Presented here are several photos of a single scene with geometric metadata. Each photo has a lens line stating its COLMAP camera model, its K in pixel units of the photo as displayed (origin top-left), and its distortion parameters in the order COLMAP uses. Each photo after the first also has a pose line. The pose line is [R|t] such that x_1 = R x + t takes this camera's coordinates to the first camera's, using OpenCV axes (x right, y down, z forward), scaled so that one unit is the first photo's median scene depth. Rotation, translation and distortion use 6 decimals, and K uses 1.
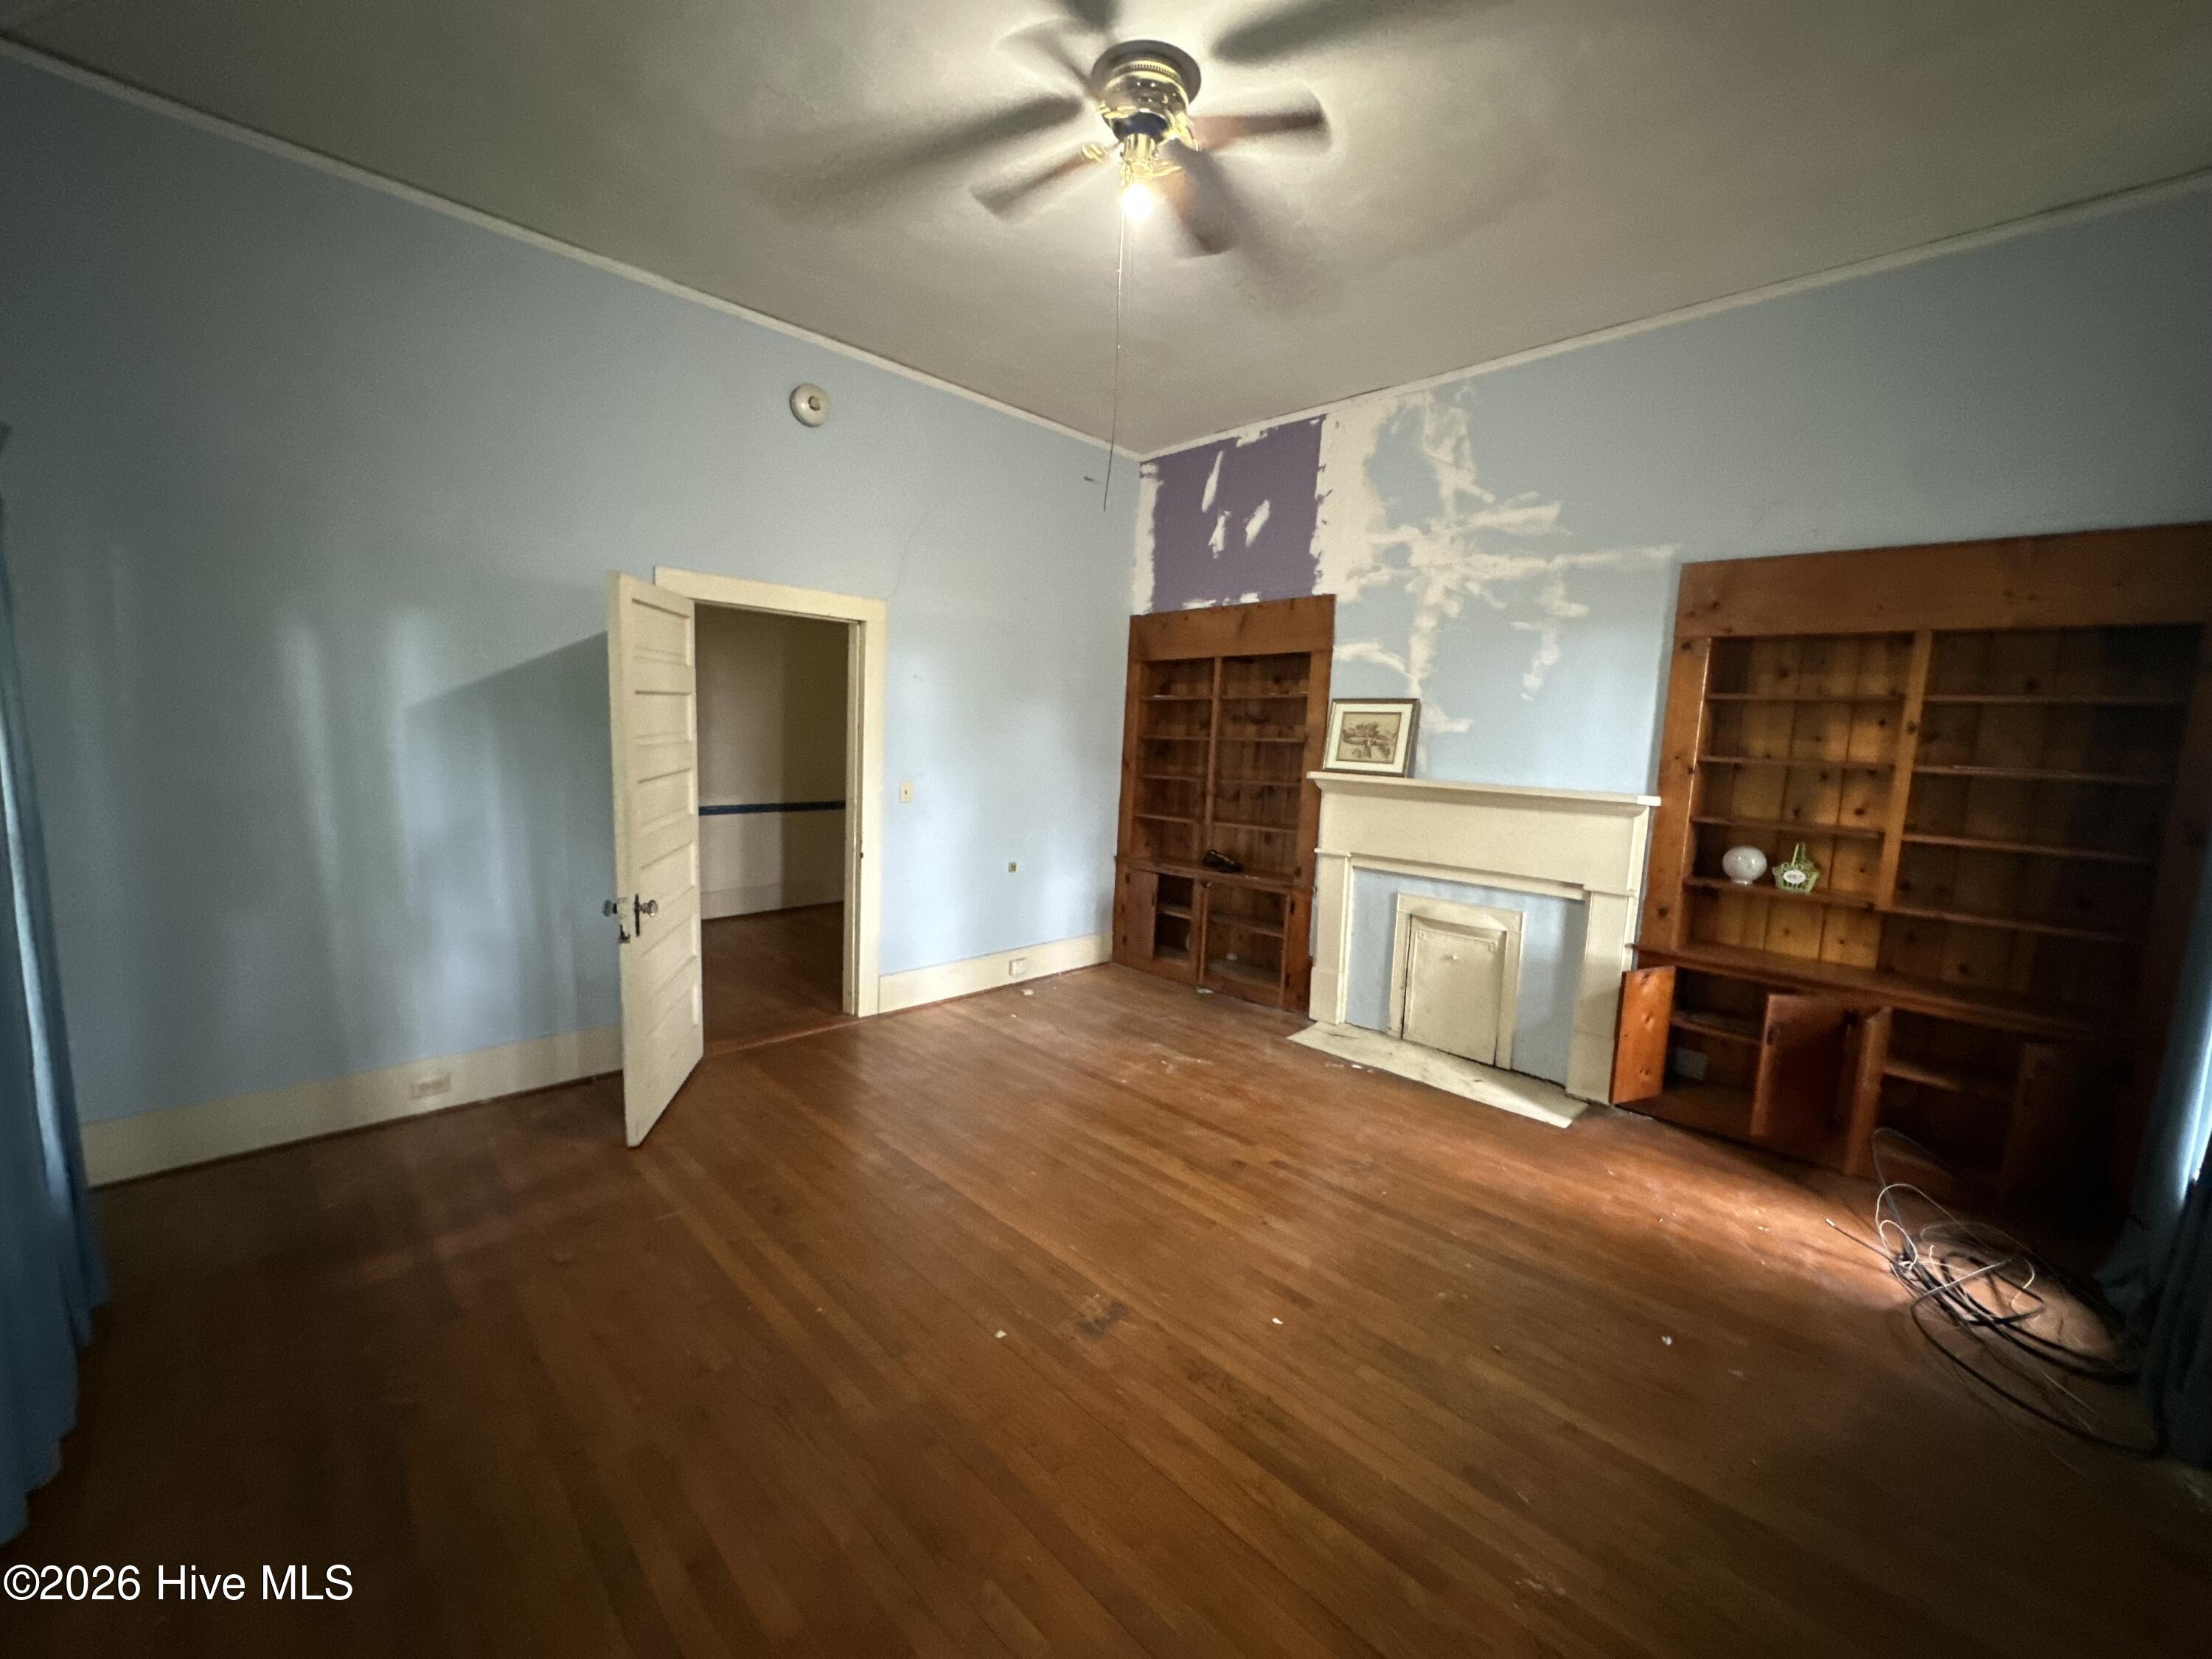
lens RADIAL K [[877.3, 0, 1107.4], [0, 877.3, 833.6], [0, 0, 1]] dist [-0.001436, -0.000509]
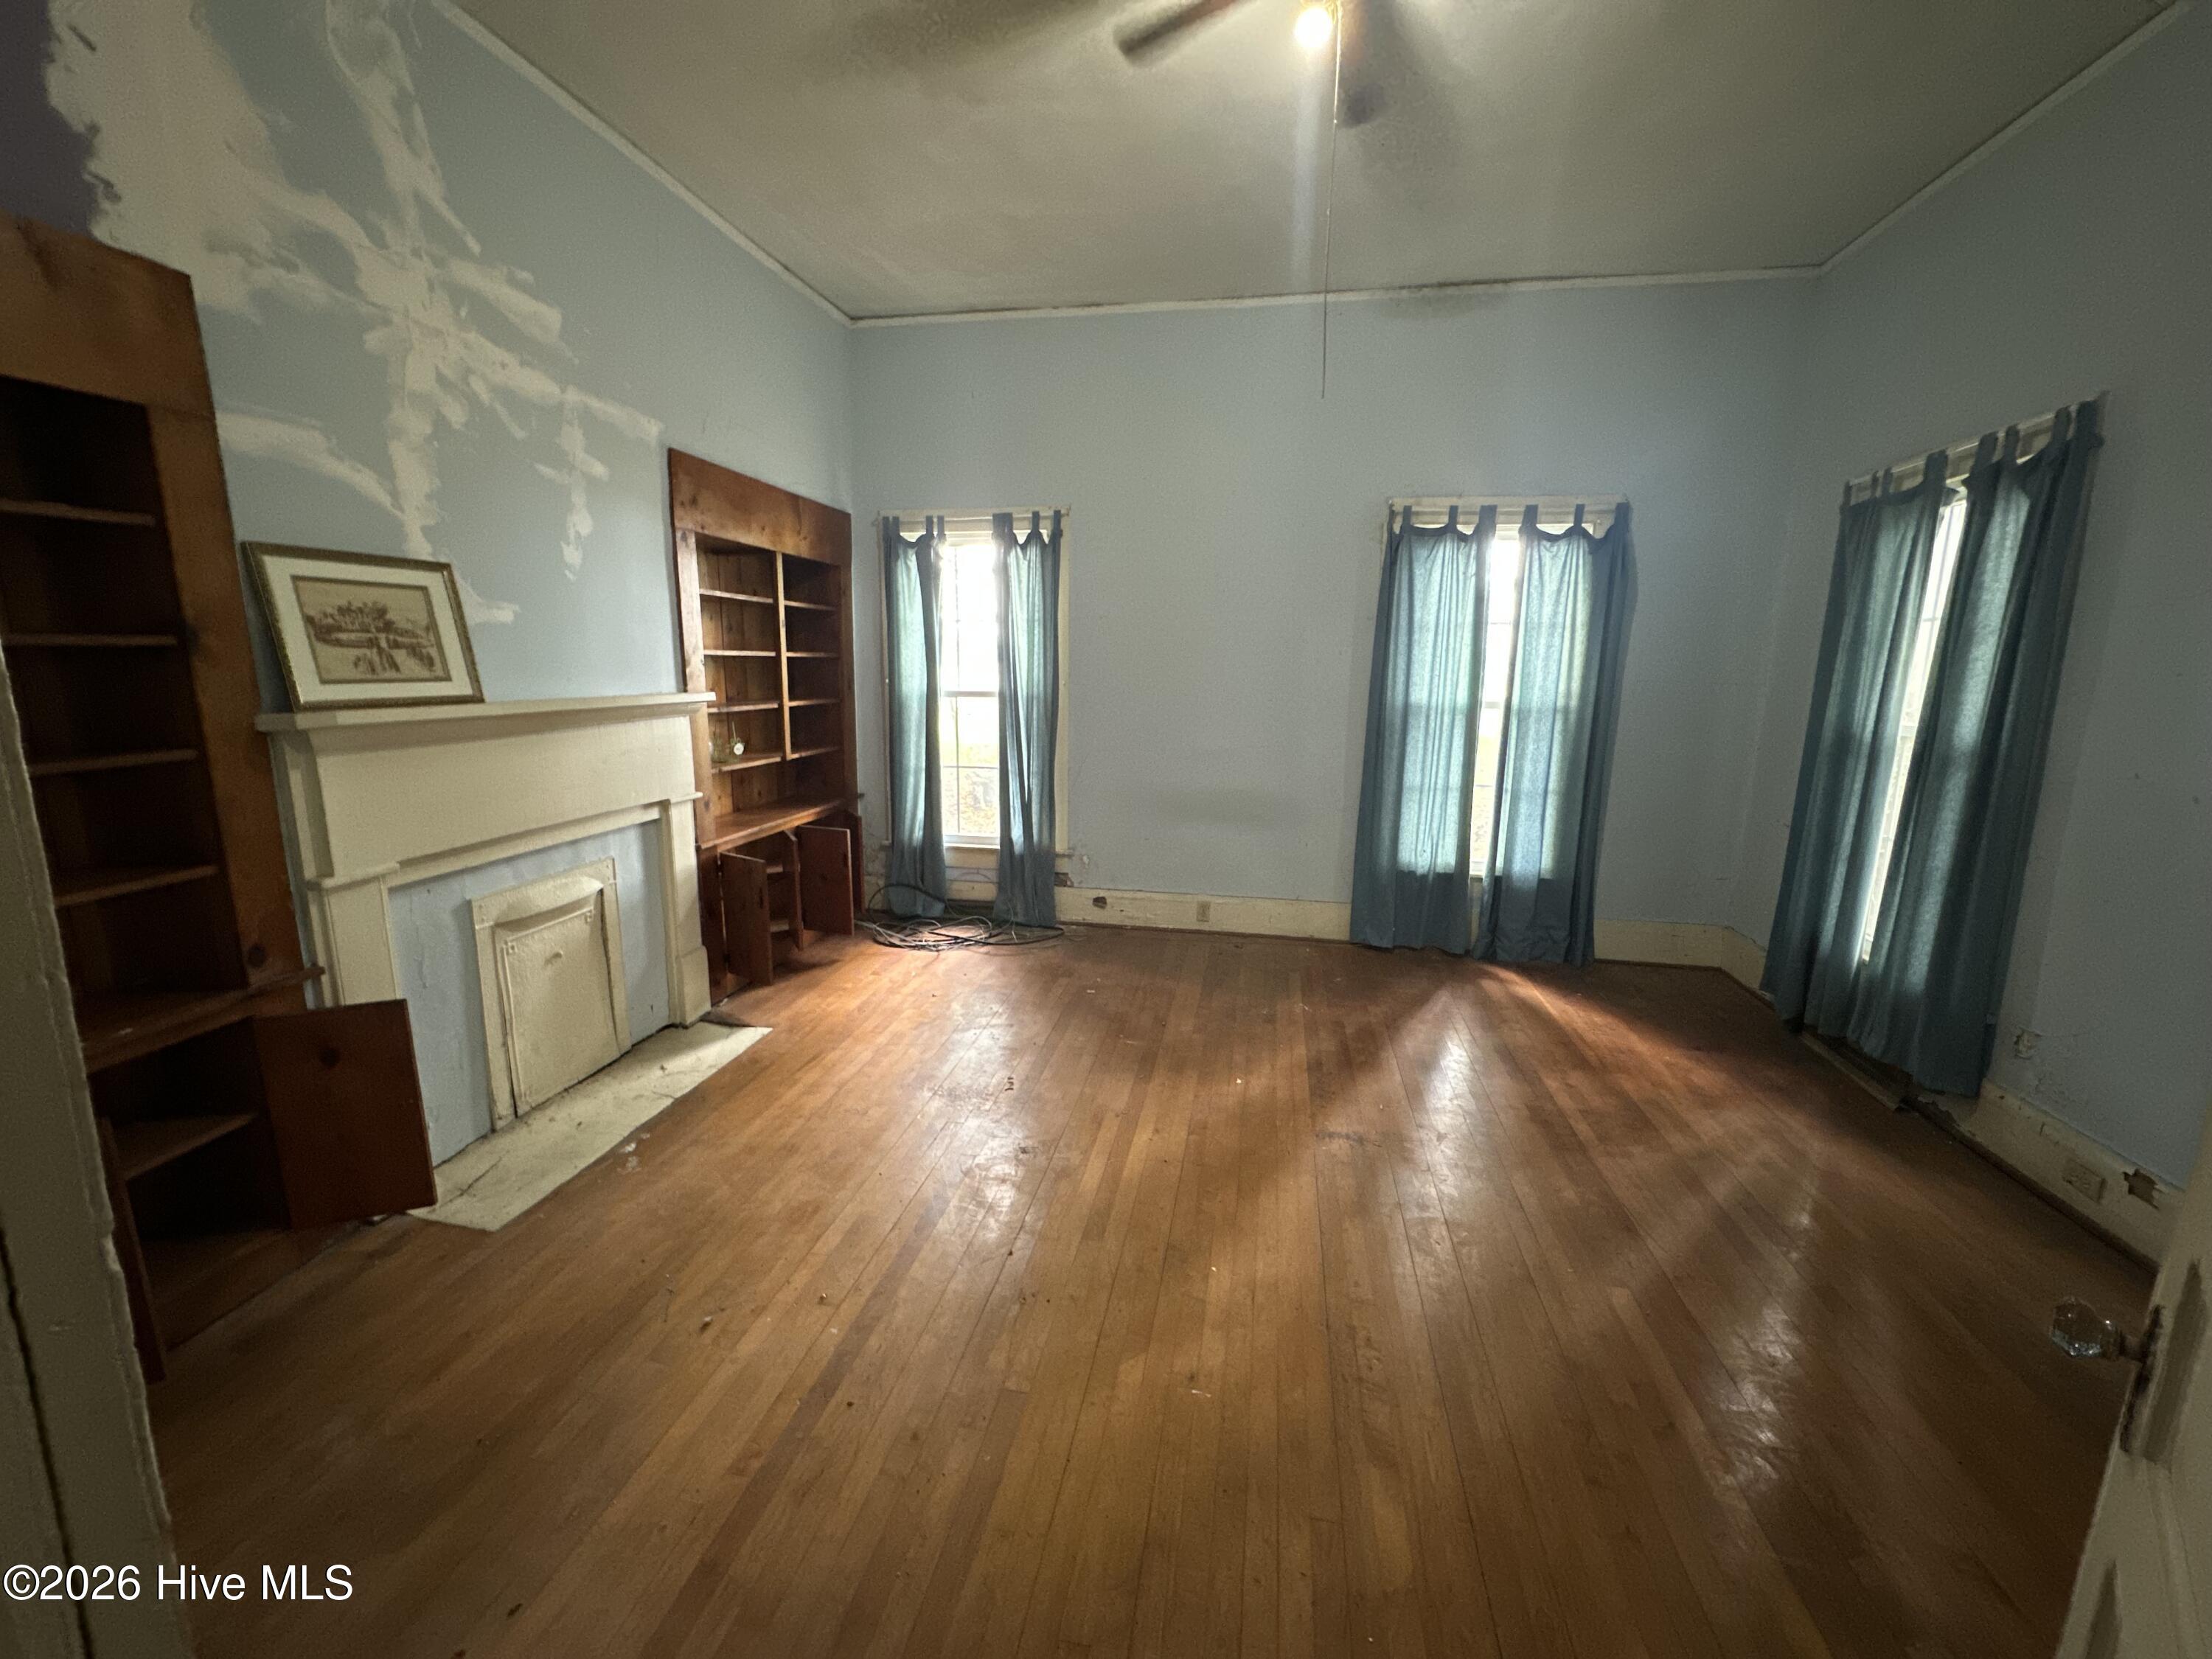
lens RADIAL K [[877.3, 0, 1106.9], [0, 877.3, 825.4], [0, 0, 1]] dist [-0.001436, -0.000509]
pose [[-0.561403, -0.199445, 0.803149, -0.383930], [0.061032, 0.957901, 0.280535, -0.124248], [-0.825289, 0.206511, -0.525596, 0.981085]]
